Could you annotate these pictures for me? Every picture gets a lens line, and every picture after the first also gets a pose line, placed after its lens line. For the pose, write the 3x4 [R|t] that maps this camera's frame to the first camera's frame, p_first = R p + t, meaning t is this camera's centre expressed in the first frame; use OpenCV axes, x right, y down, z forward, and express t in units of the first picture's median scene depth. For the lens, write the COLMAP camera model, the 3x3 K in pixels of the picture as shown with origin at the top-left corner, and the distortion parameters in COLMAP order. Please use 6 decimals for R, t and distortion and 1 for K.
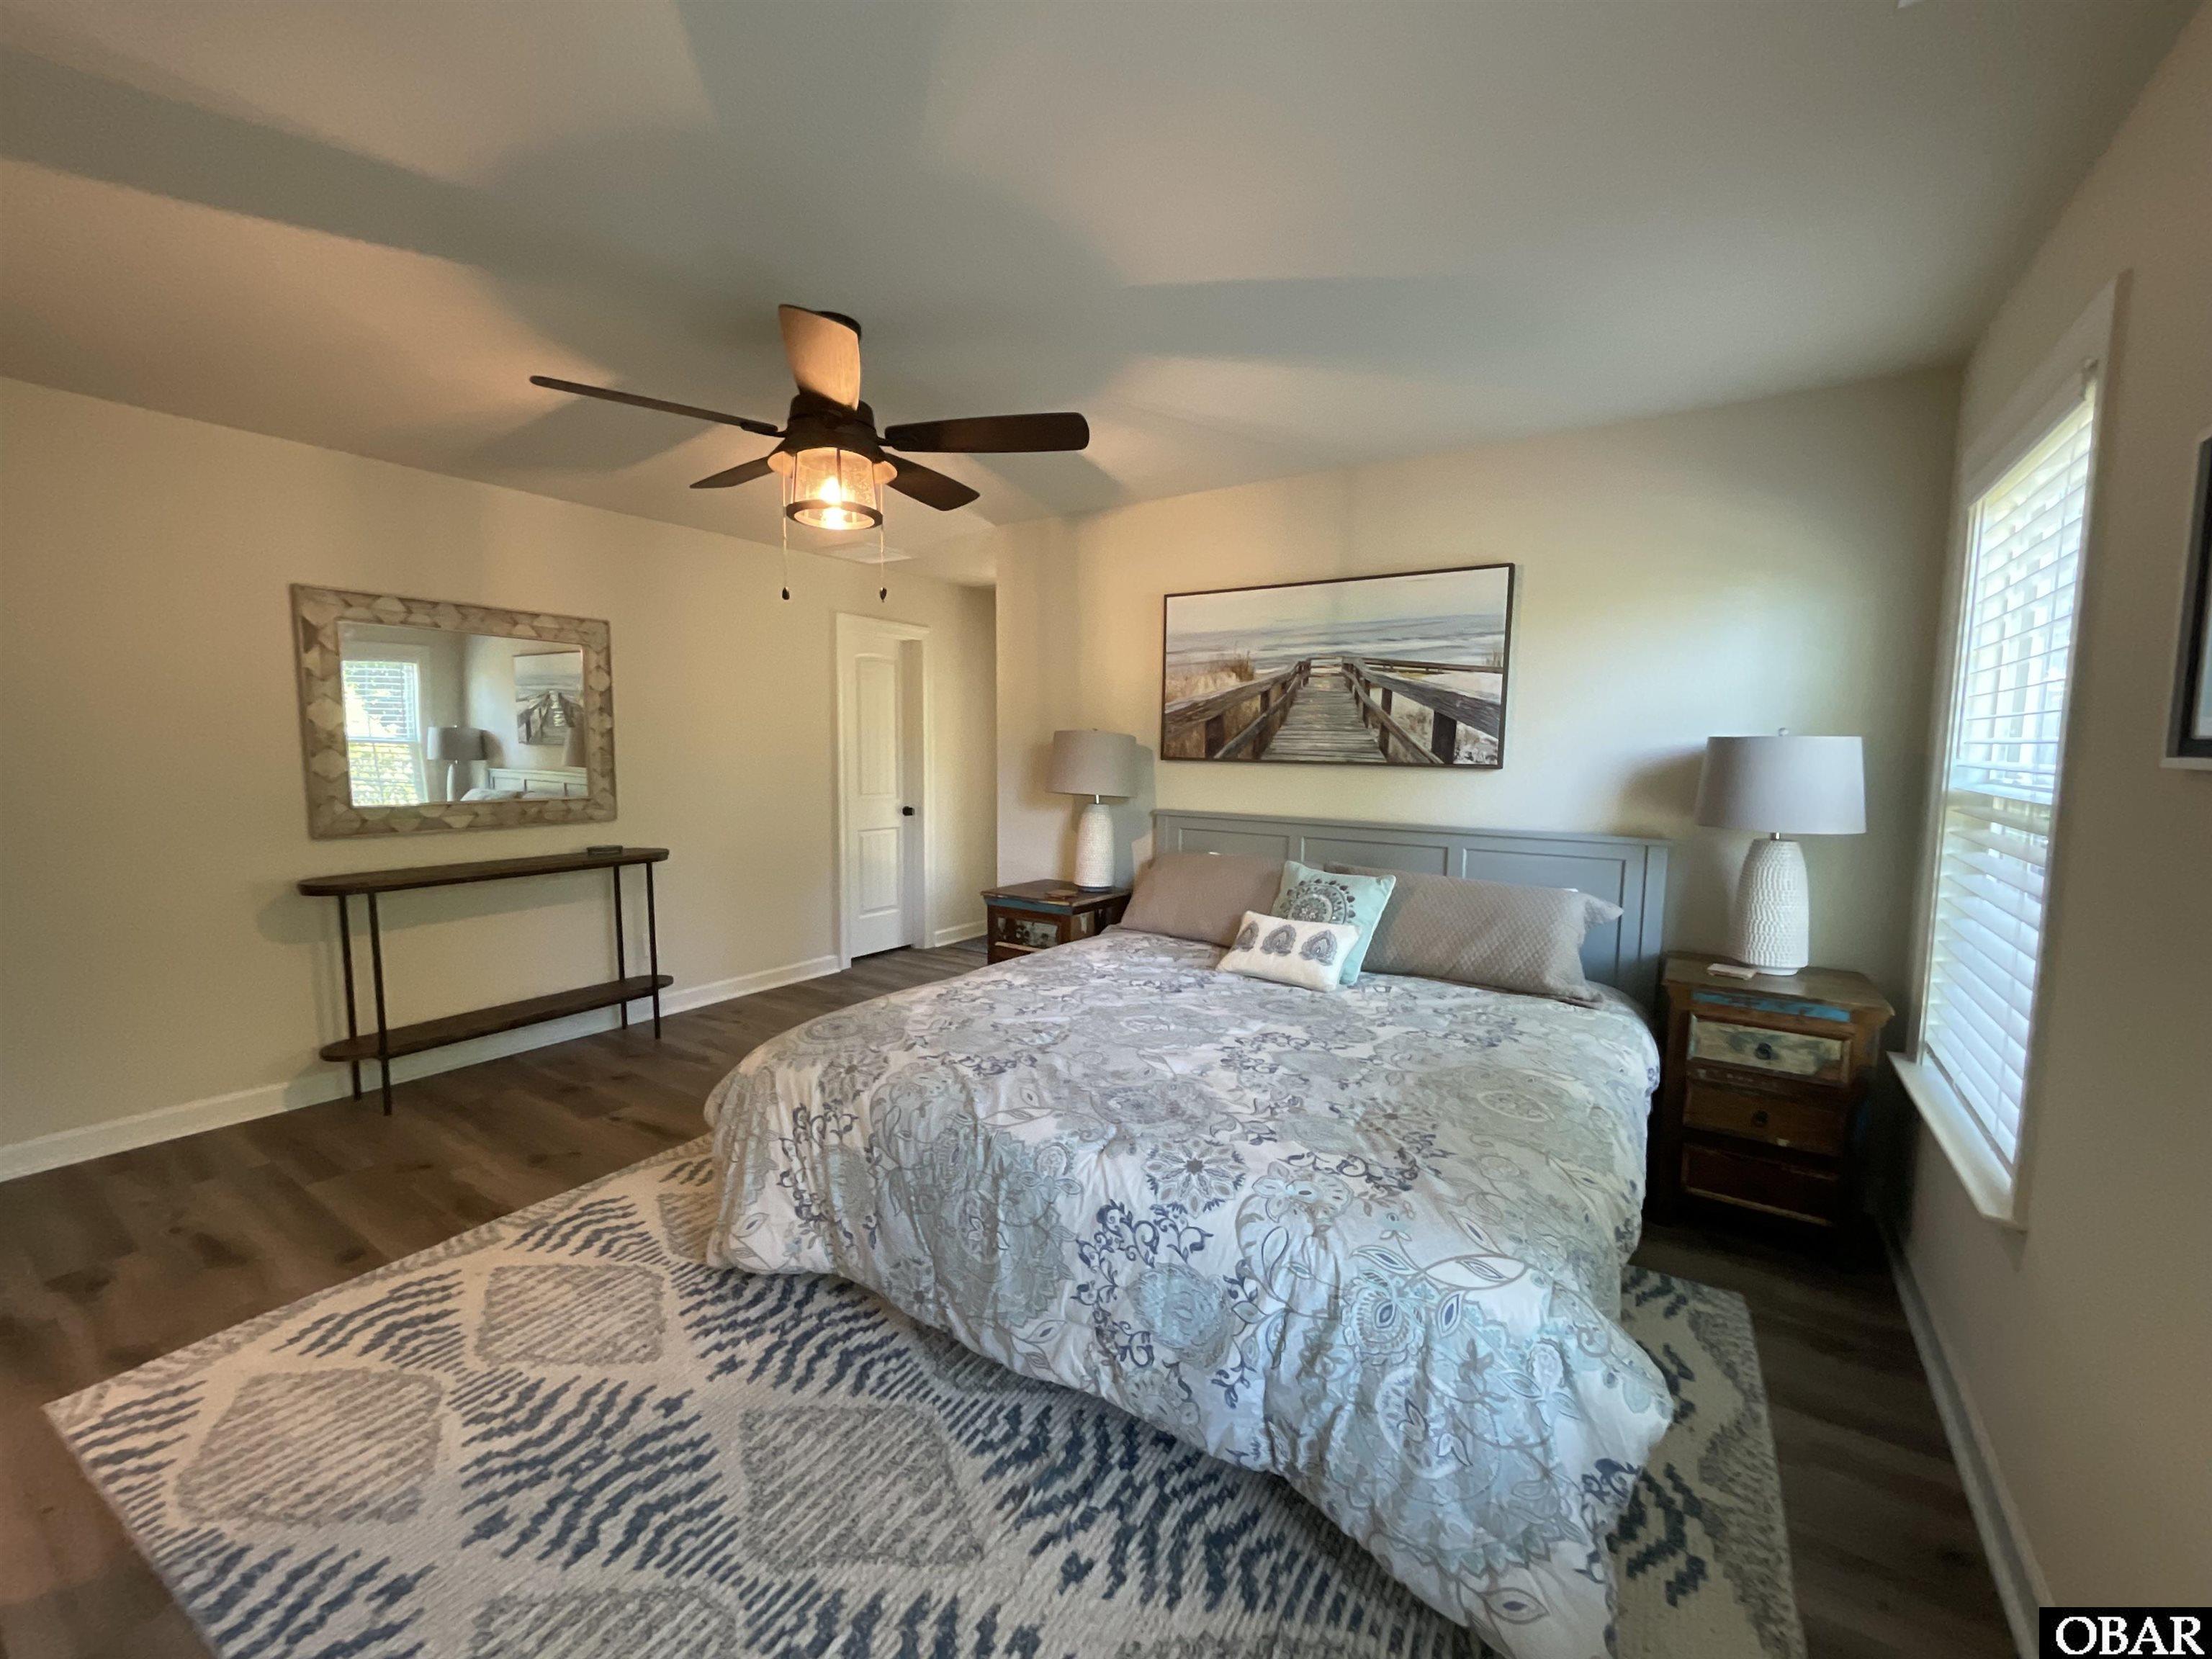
lens RADIAL K [[896.5, 0, 1105.3], [0, 896.5, 825.9], [0, 0, 1]] dist [0.005506, -0.002472]
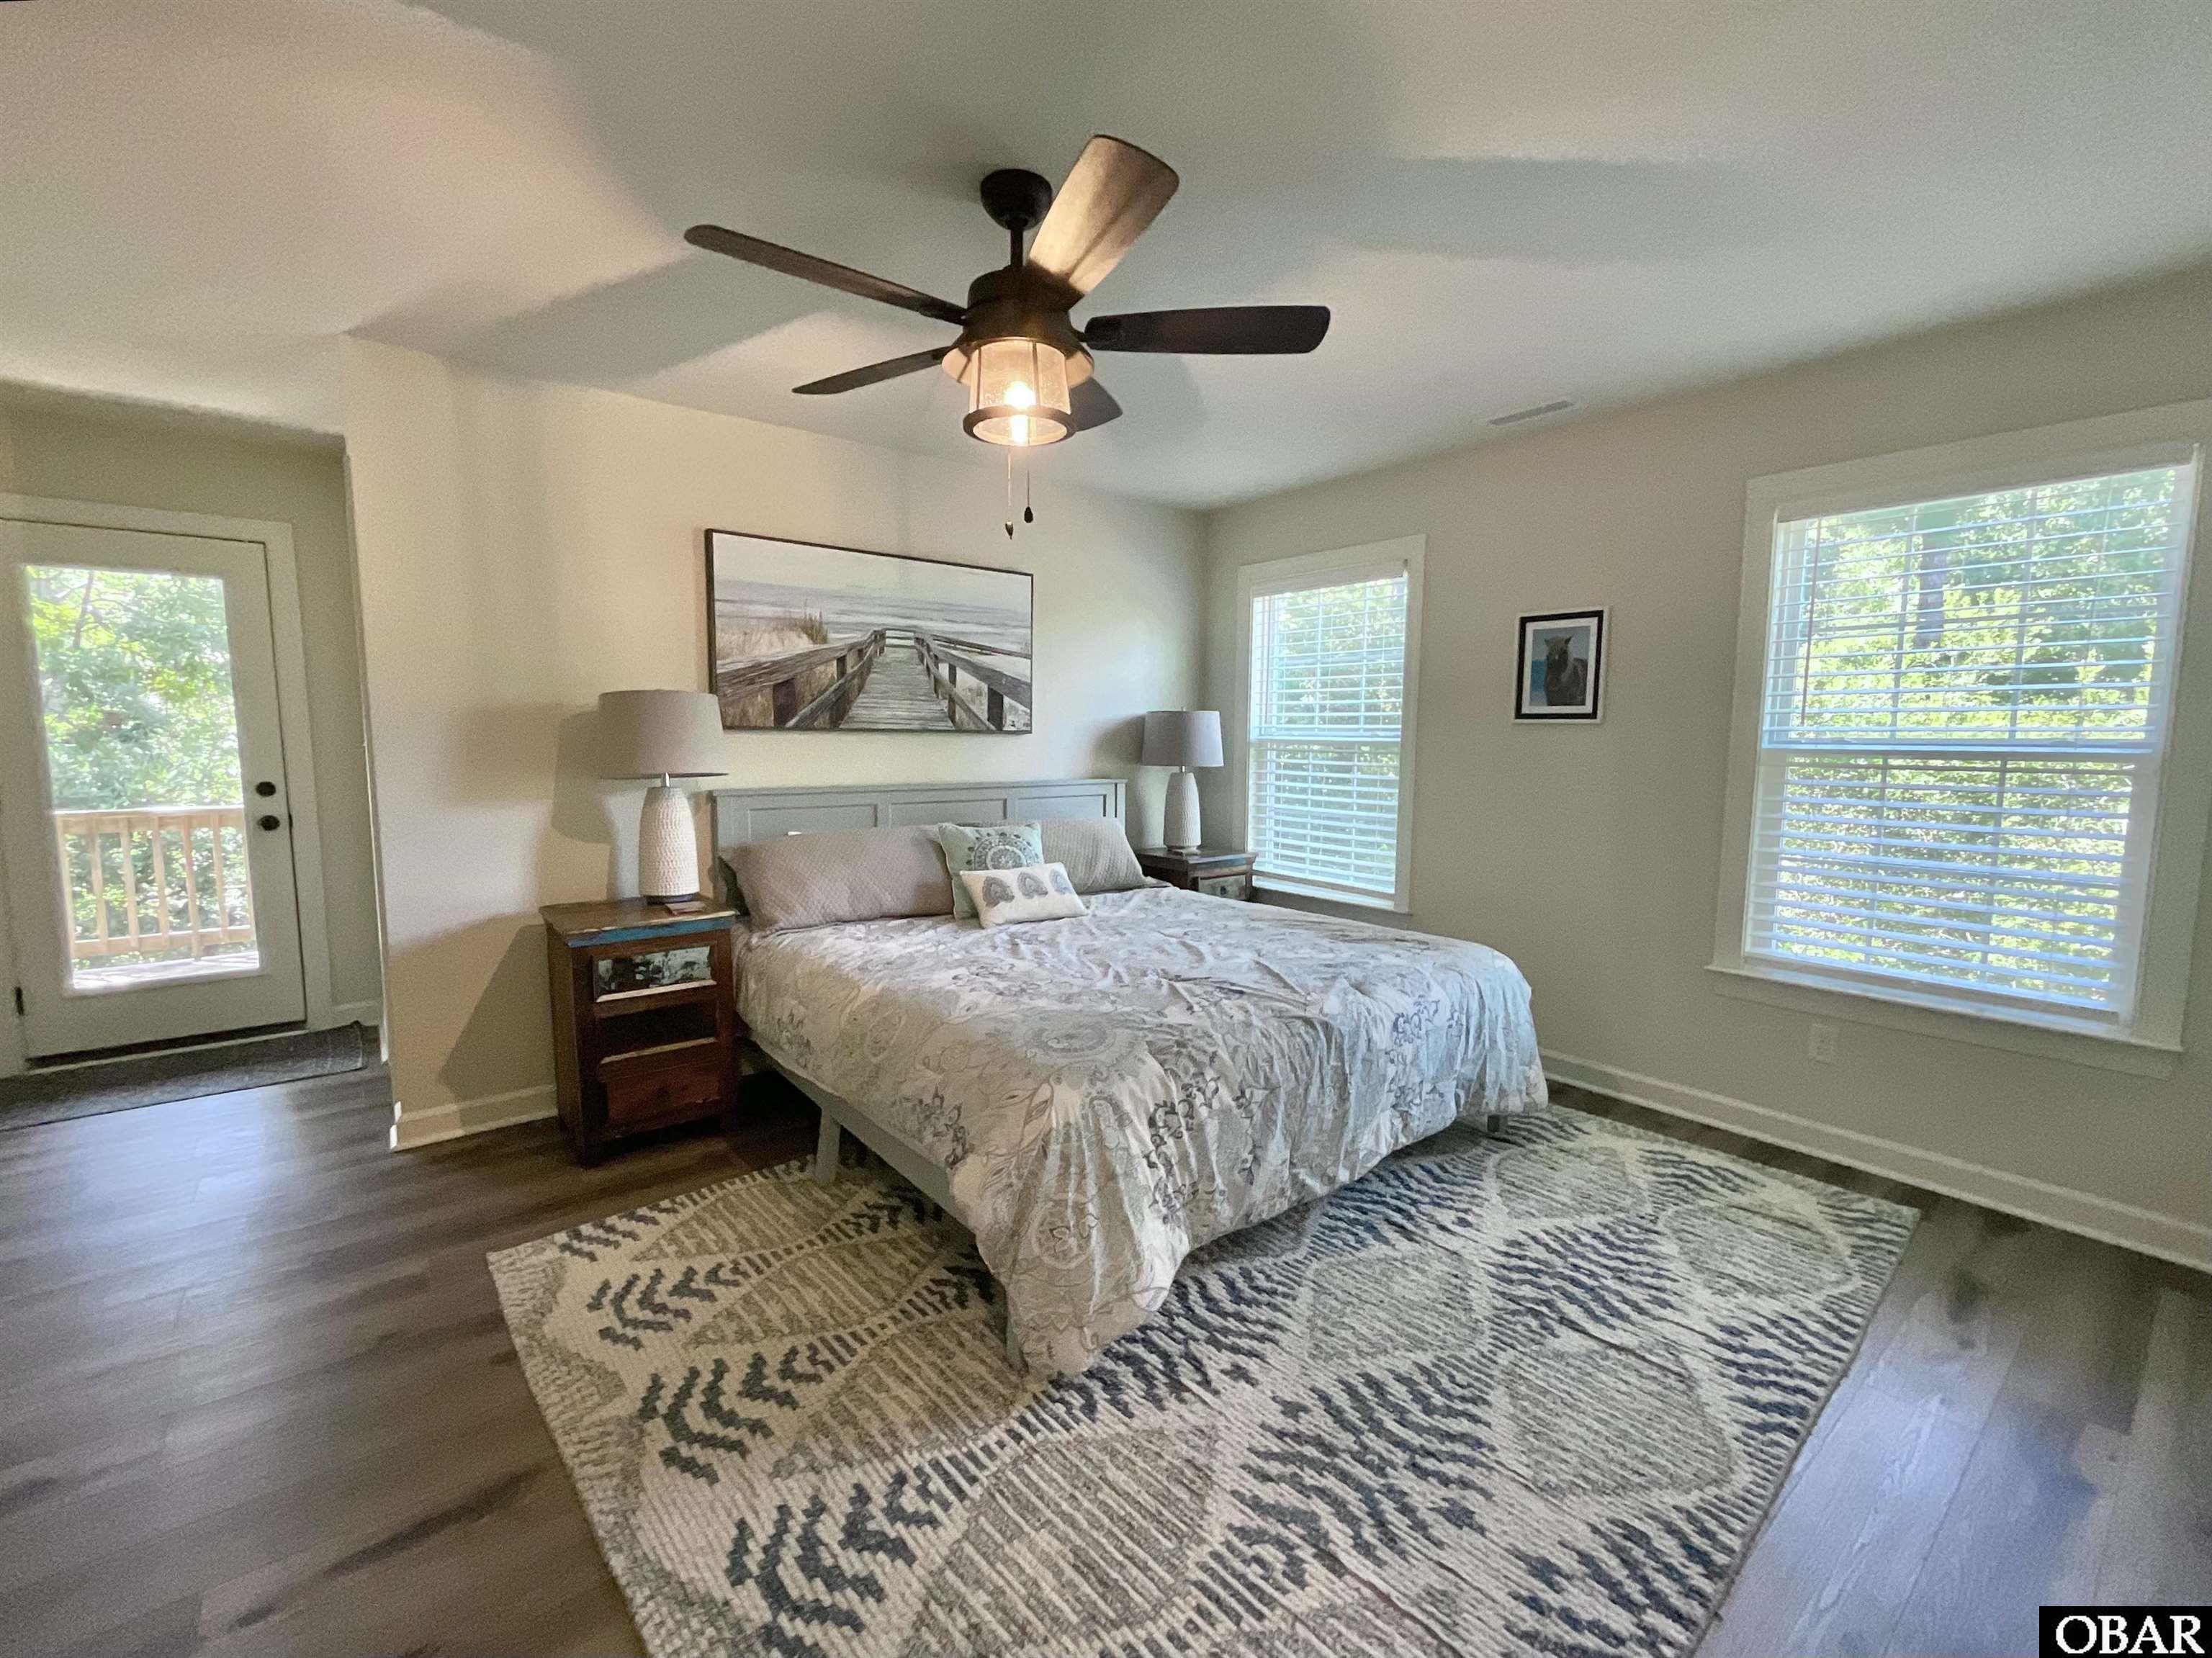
lens RADIAL K [[896.4, 0, 1154.2], [0, 896.4, 822.3], [0, 0, 1]] dist [0.005506, -0.002472]
pose [[0.292295, -0.105168, 0.950528, -0.734932], [0.079339, 0.993175, 0.085489, -0.032771], [-0.953032, 0.050426, 0.298644, 0.446473]]
